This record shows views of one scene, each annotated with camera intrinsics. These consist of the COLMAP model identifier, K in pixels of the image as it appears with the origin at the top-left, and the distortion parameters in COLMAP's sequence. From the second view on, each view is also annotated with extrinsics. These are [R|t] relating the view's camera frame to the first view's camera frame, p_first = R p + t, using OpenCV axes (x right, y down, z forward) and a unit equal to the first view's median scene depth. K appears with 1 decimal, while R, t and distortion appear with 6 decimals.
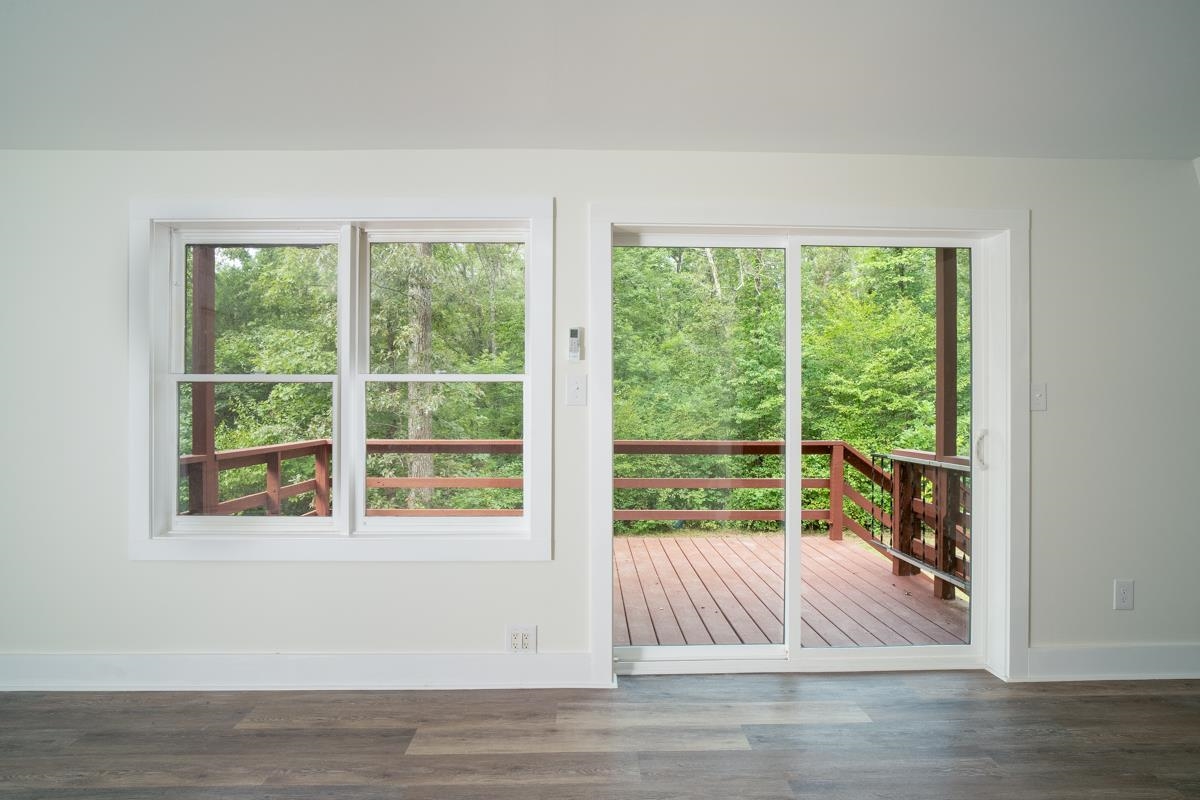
lens RADIAL K [[620.4, 0, 603.8], [0, 620.4, 411.1], [0, 0, 1]] dist [-0.056696, 0.030996]
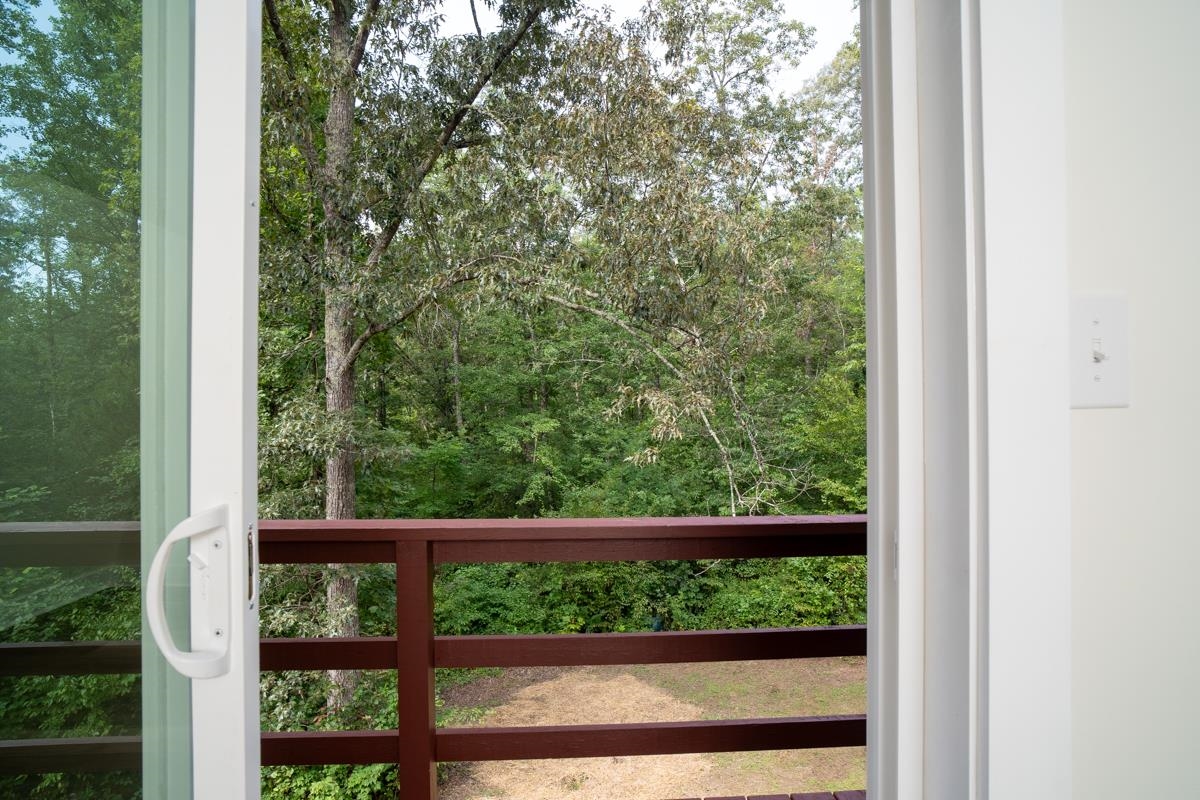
lens RADIAL K [[620.4, 0, 603.8], [0, 620.4, 411.1], [0, 0, 1]] dist [-0.056696, 0.030996]
pose [[0.999410, -0.007122, 0.033607, 0.019323], [0.007433, 0.999931, -0.009140, -0.147924], [-0.033540, 0.009384, 0.999393, 0.115030]]
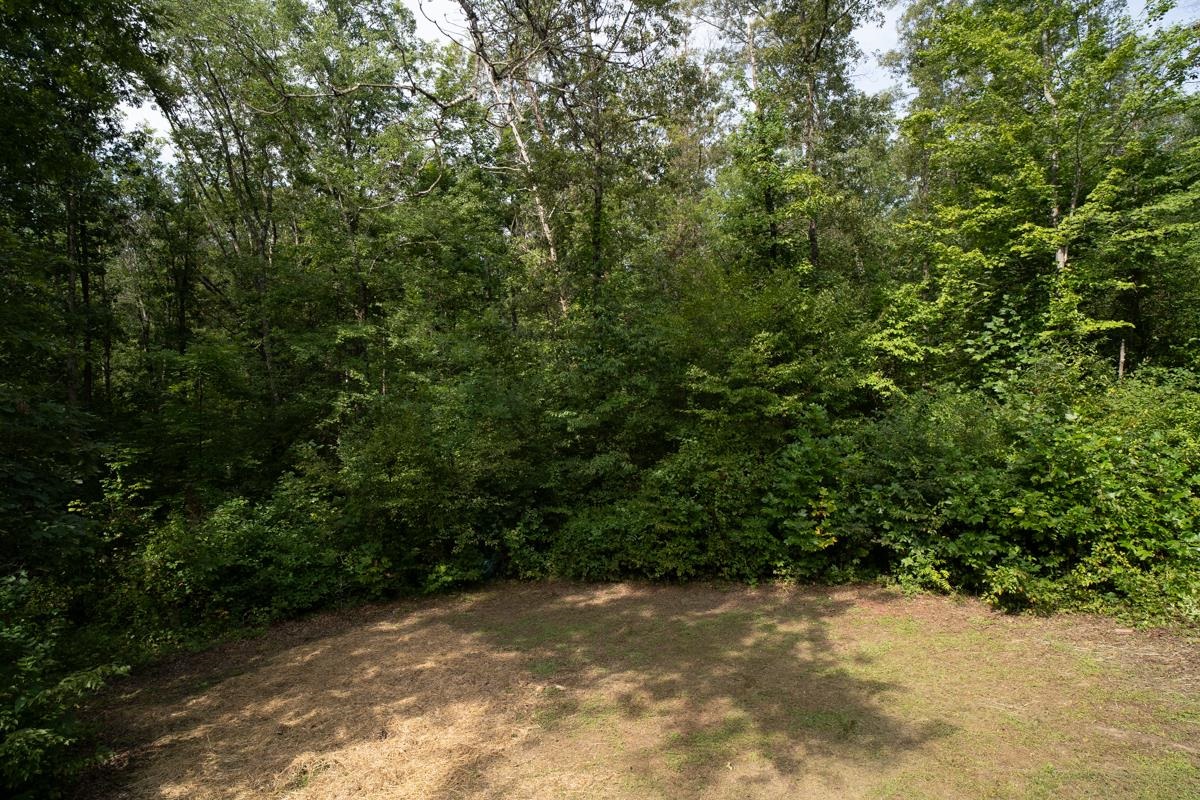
lens RADIAL K [[620.4, 0, 603.8], [0, 620.4, 411.1], [0, 0, 1]] dist [-0.056696, 0.030996]
pose [[0.972360, -0.014566, 0.233030, 0.096874], [0.009584, 0.999701, 0.022496, -0.025197], [-0.233288, -0.019641, 0.972209, 0.309125]]
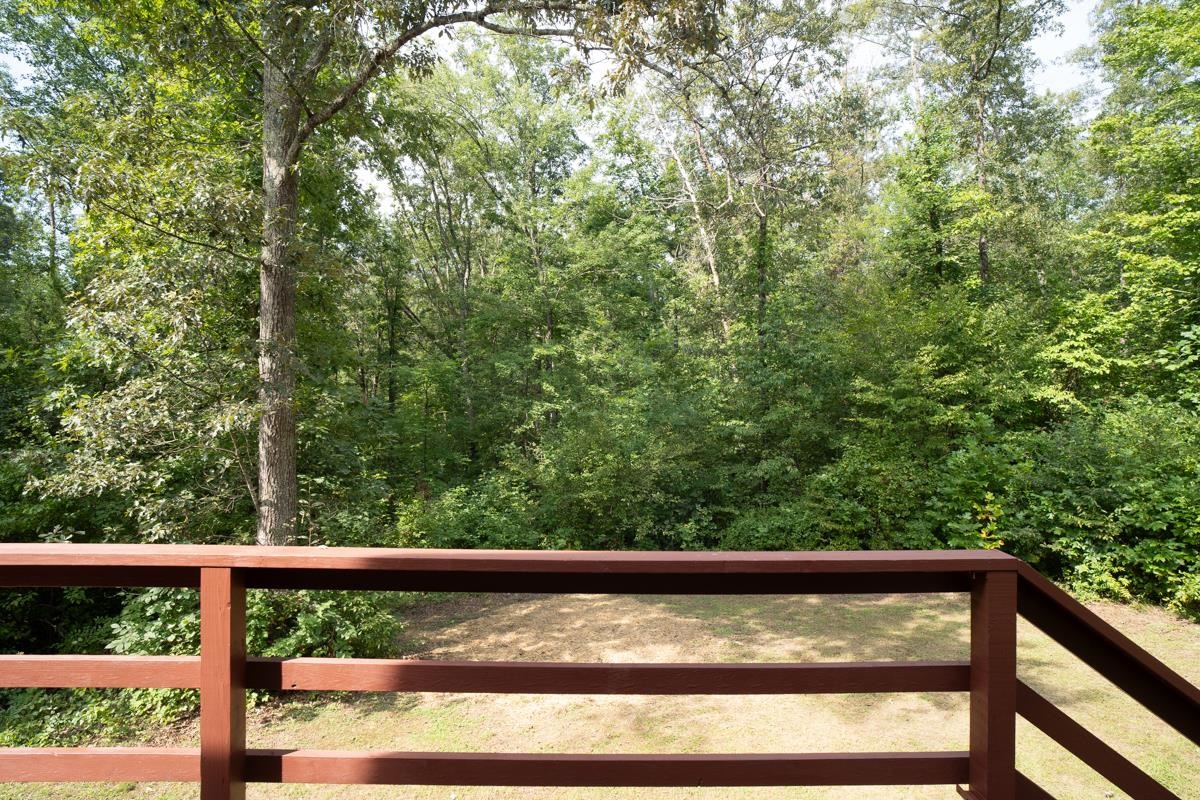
lens RADIAL K [[620.4, 0, 603.8], [0, 620.4, 411.1], [0, 0, 1]] dist [-0.056696, 0.030996]
pose [[0.999974, 0.003231, -0.006455, 0.054035], [-0.003304, 0.999930, -0.011336, -0.008422], [0.006418, 0.011357, 0.999915, 0.215056]]
